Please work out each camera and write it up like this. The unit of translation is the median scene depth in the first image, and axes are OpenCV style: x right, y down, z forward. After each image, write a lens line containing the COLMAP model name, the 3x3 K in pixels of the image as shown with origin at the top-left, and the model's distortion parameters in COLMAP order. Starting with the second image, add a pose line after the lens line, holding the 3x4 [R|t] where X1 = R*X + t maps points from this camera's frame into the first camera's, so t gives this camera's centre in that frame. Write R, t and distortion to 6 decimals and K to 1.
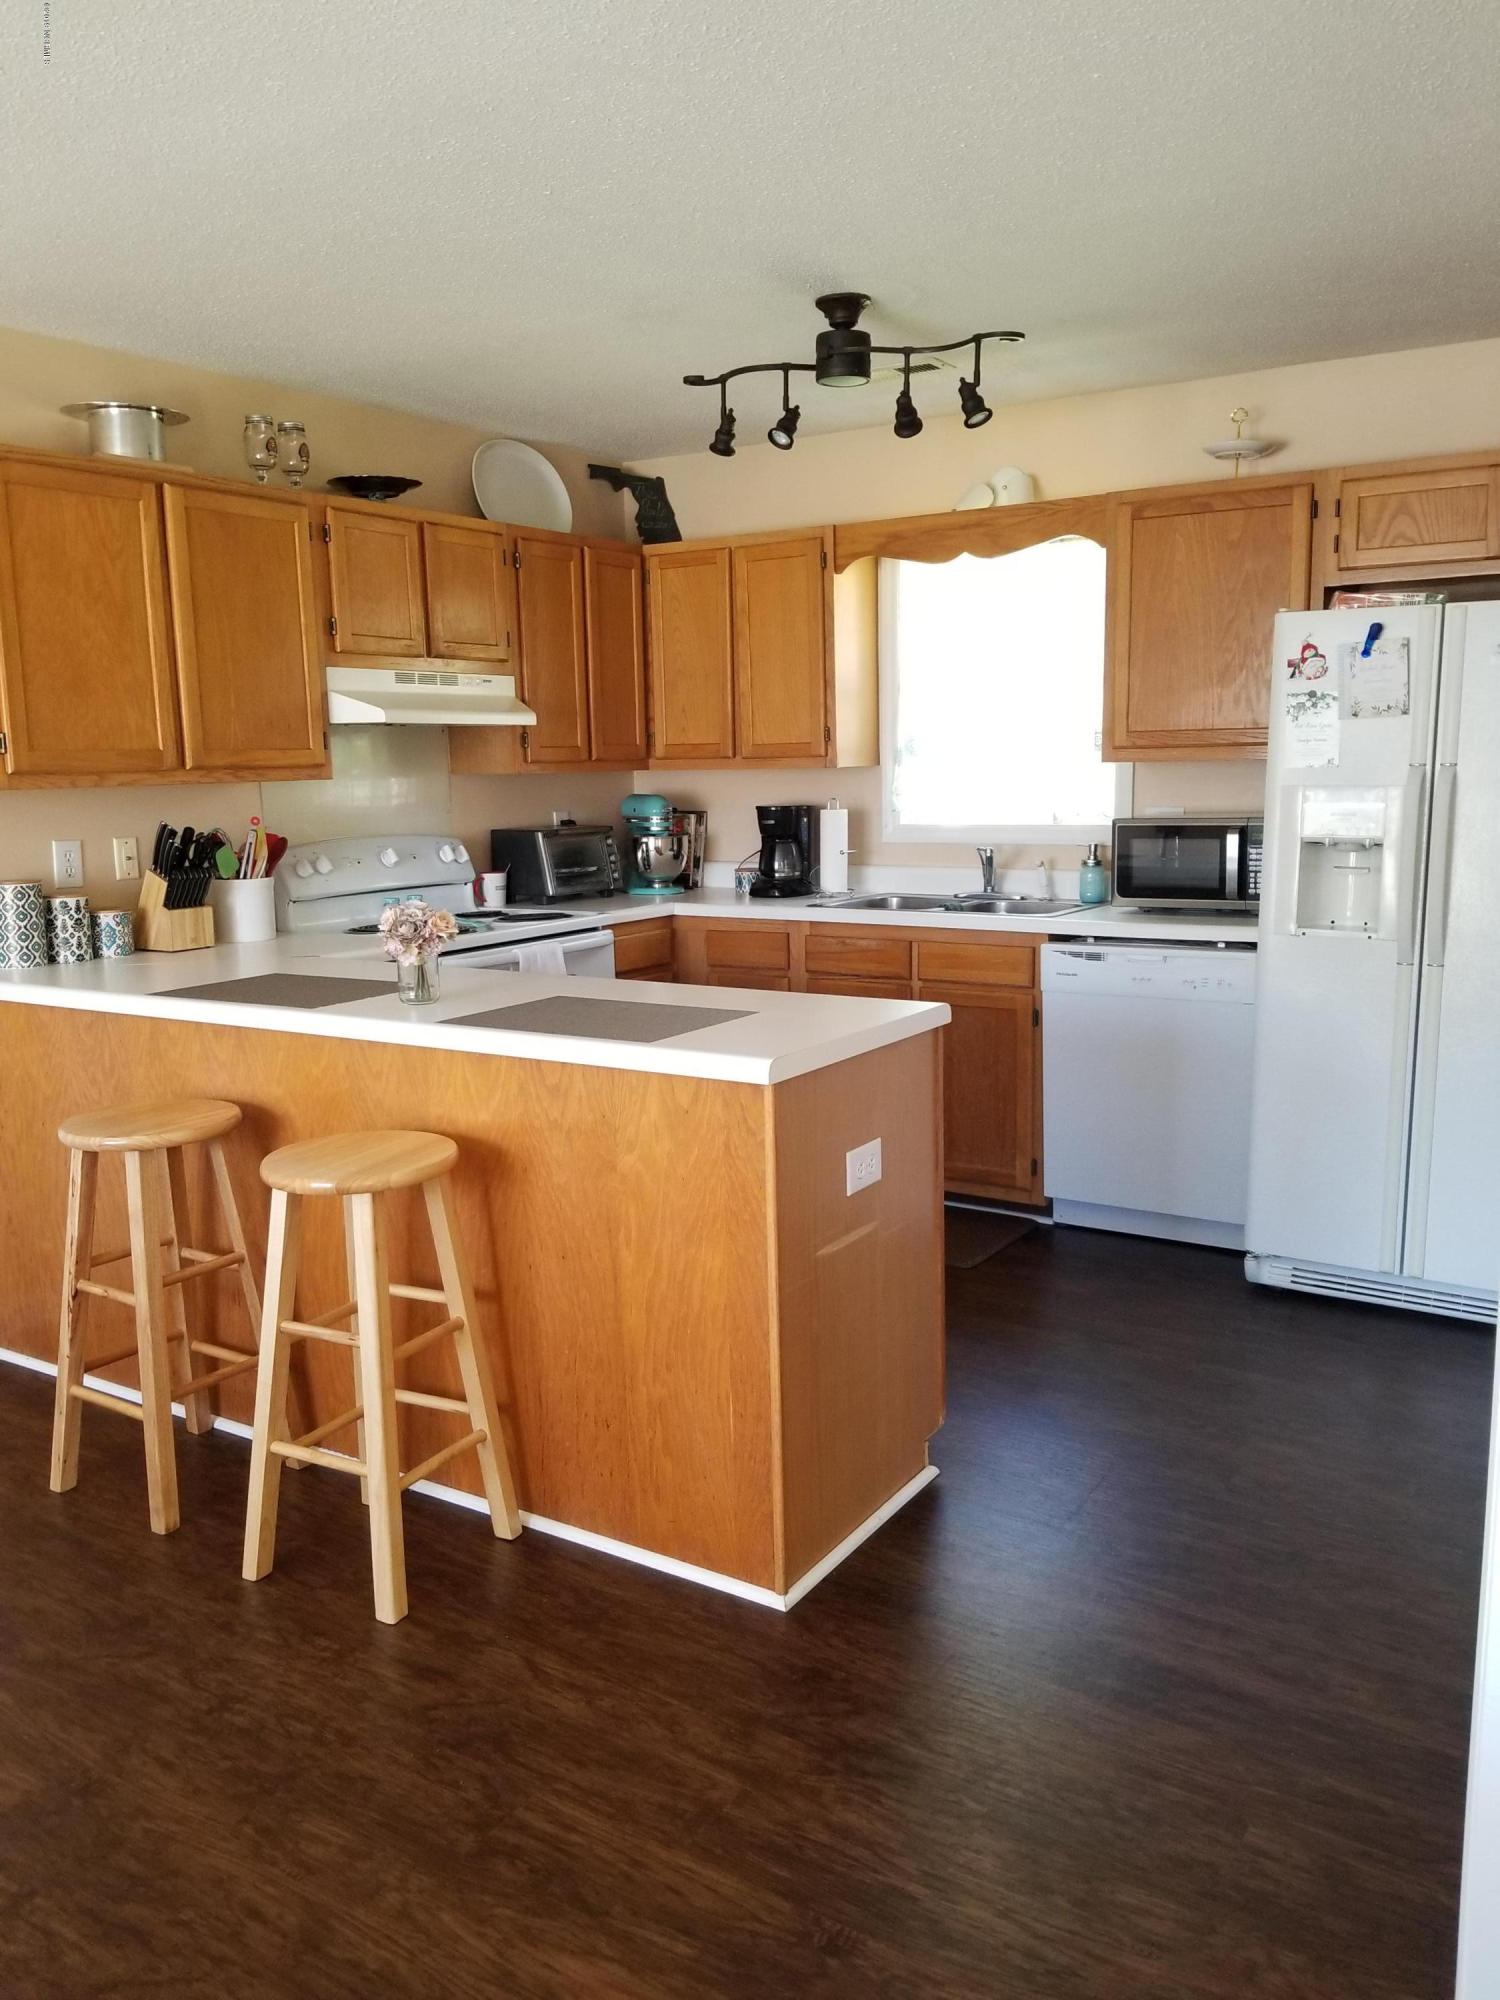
lens RADIAL K [[1569.2, 0, 750.0], [0, 1569.2, 1000.0], [0, 0, 1]] dist [0.080925, -0.141950]
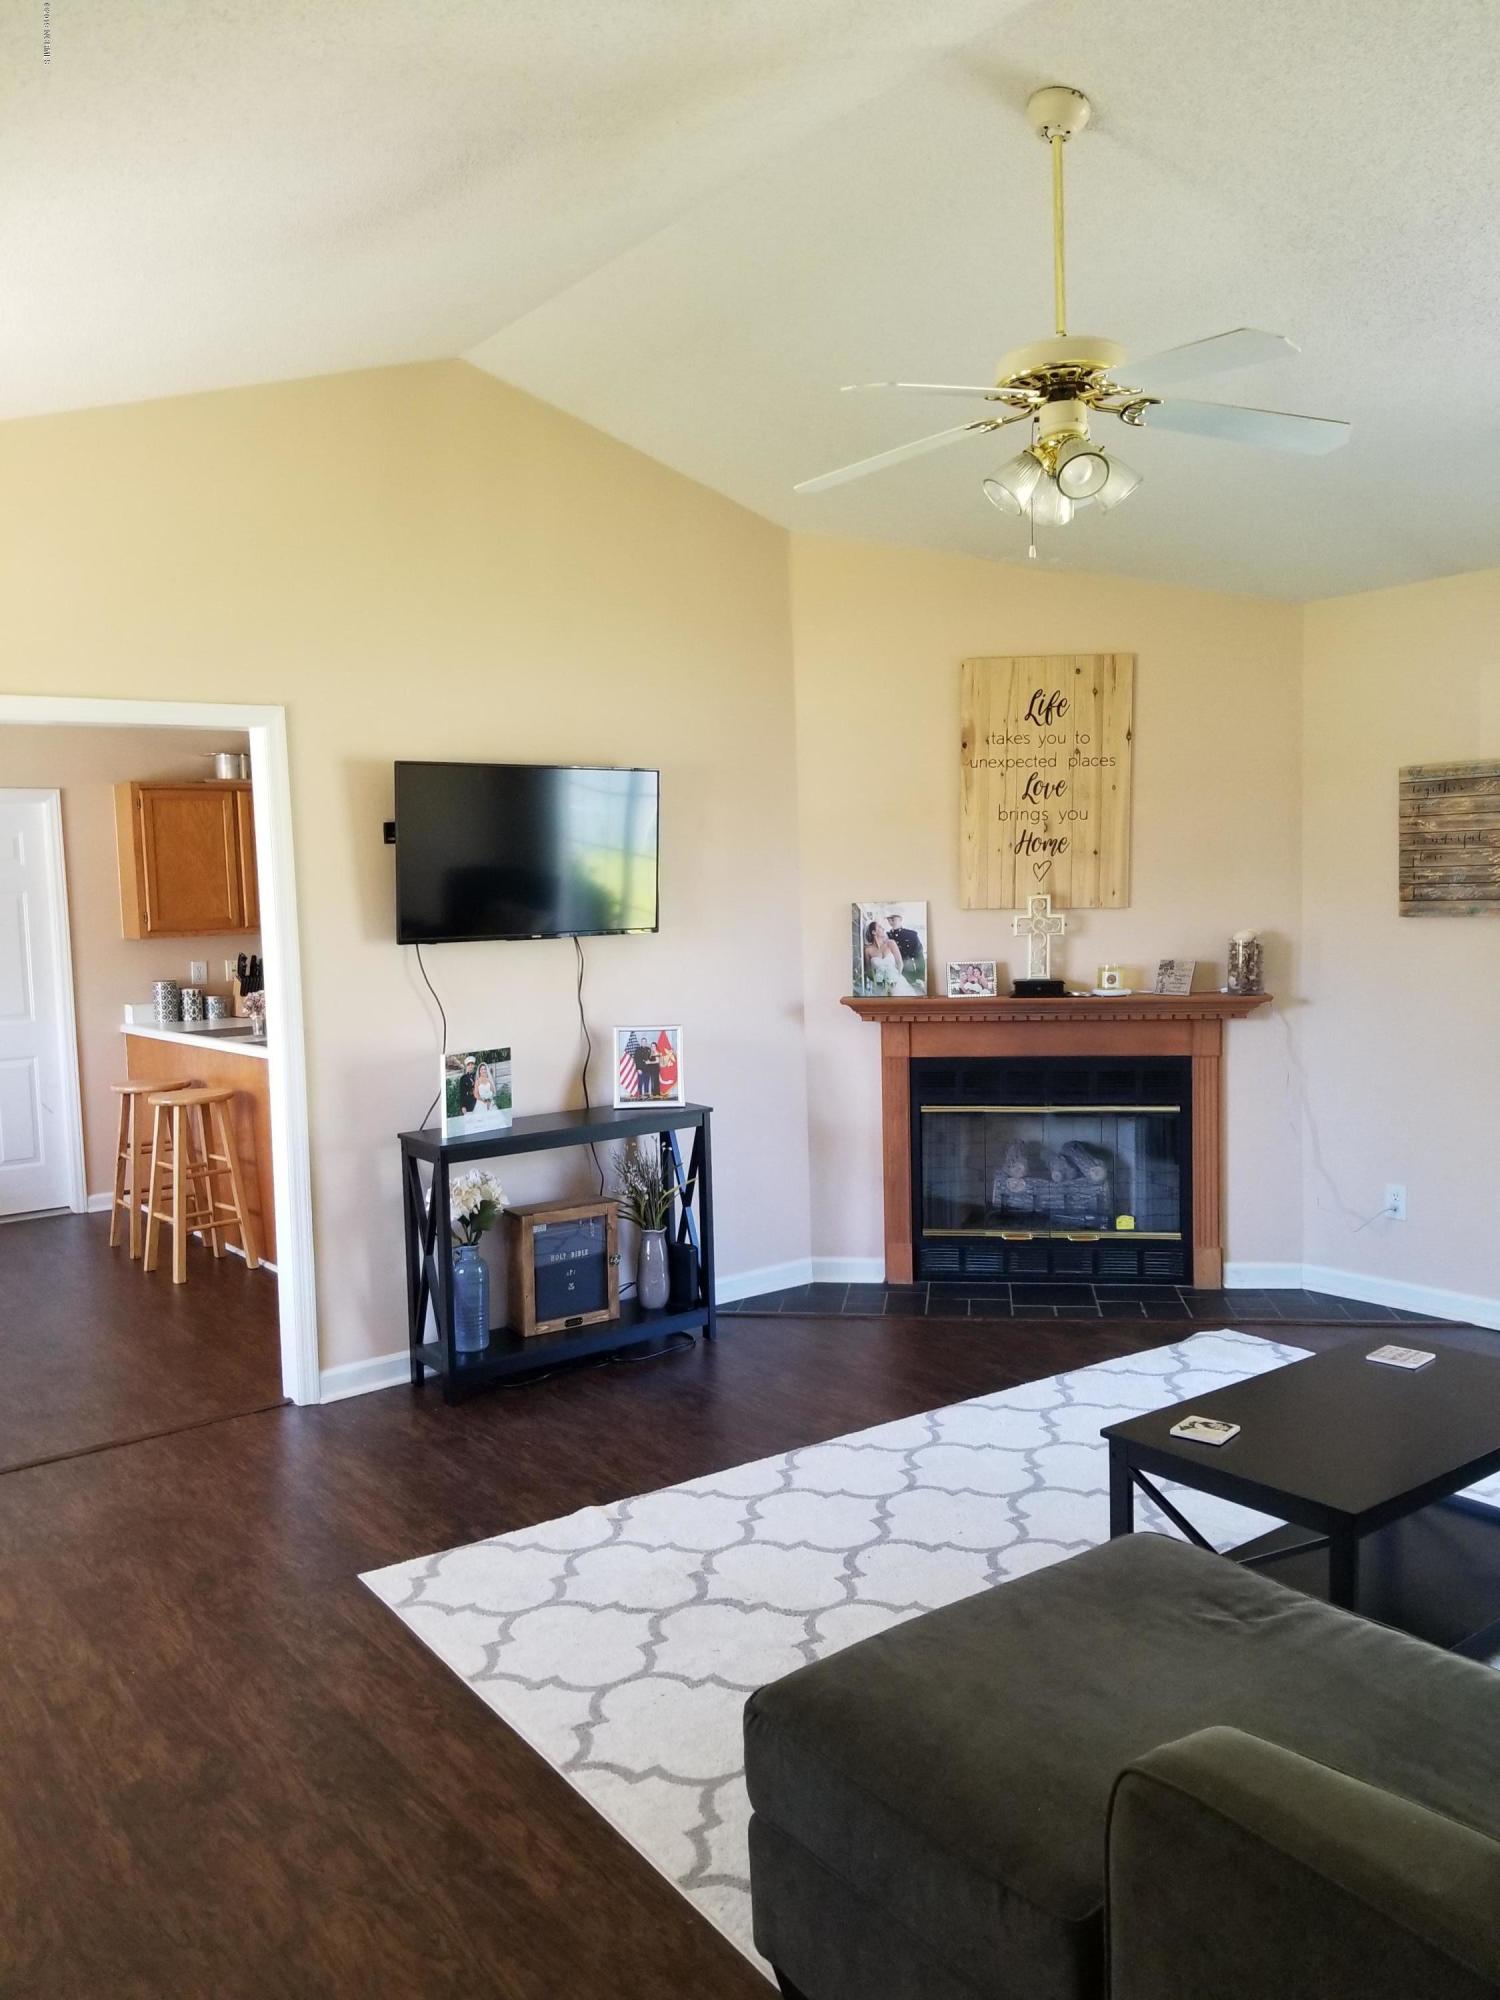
lens RADIAL K [[1569.2, 0, 750.0], [0, 1569.2, 1000.0], [0, 0, 1]] dist [0.080925, -0.141950]
pose [[0.942065, 0.016901, -0.335006, 0.971714], [-0.041780, 0.996864, -0.067199, 0.058537], [0.332819, 0.077302, 0.939817, -0.707327]]
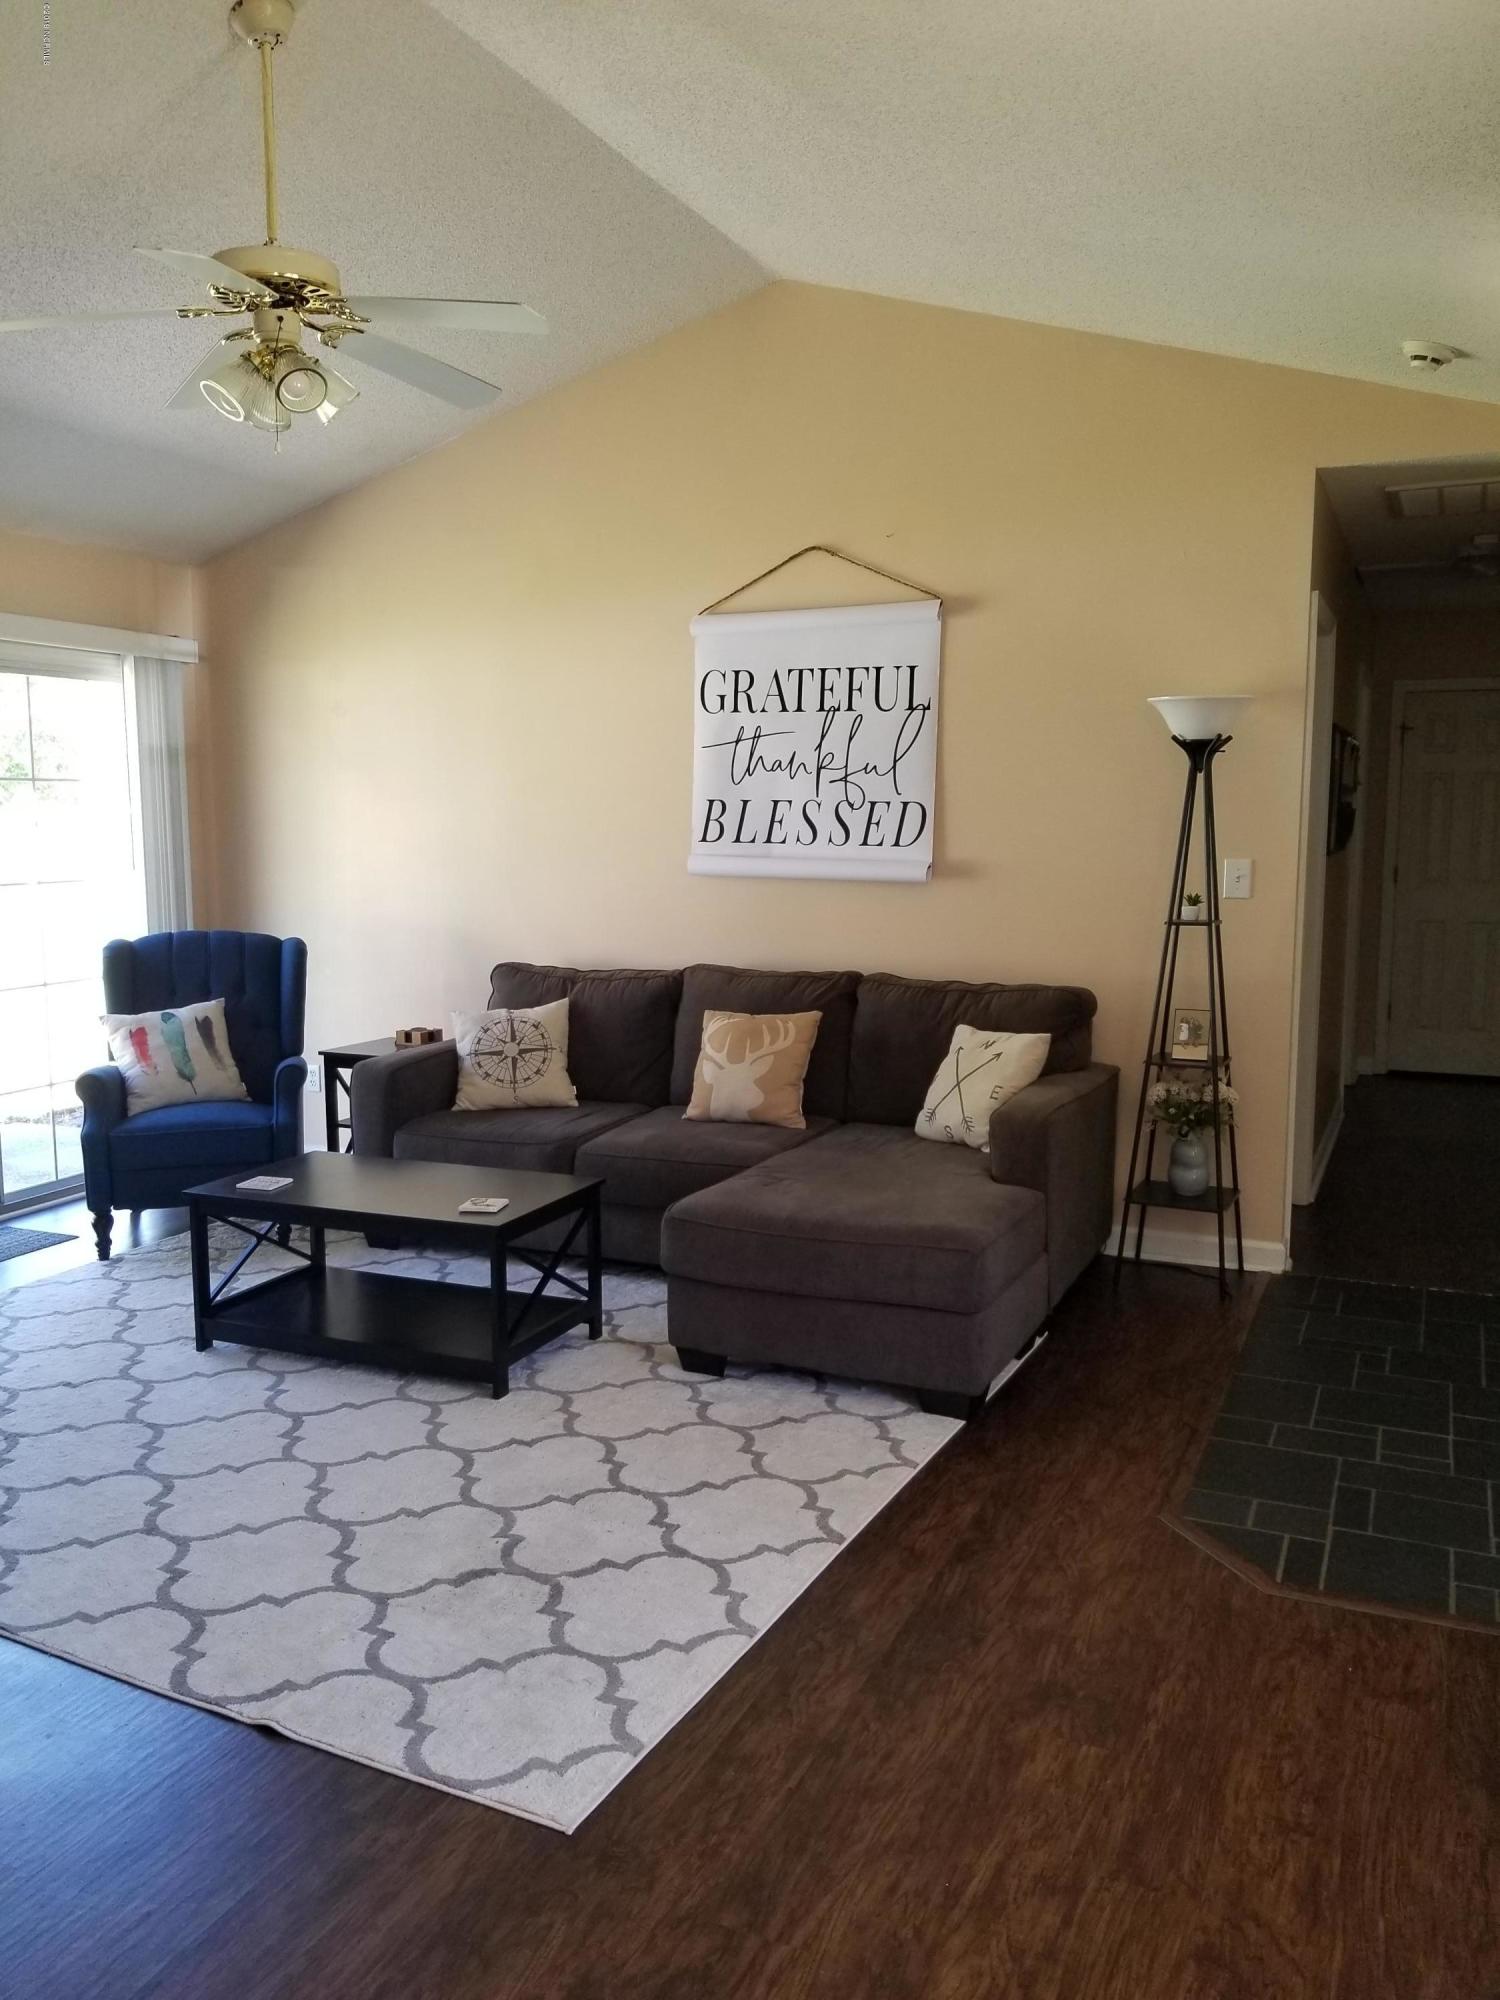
lens RADIAL K [[1569.2, 0, 750.0], [0, 1569.2, 1000.0], [0, 0, 1]] dist [0.080925, -0.141950]
pose [[-0.162158, -0.106203, 0.981033, -1.036573], [0.161552, 0.977919, 0.132570, -0.108689], [-0.973450, 0.179986, -0.141420, 0.750805]]
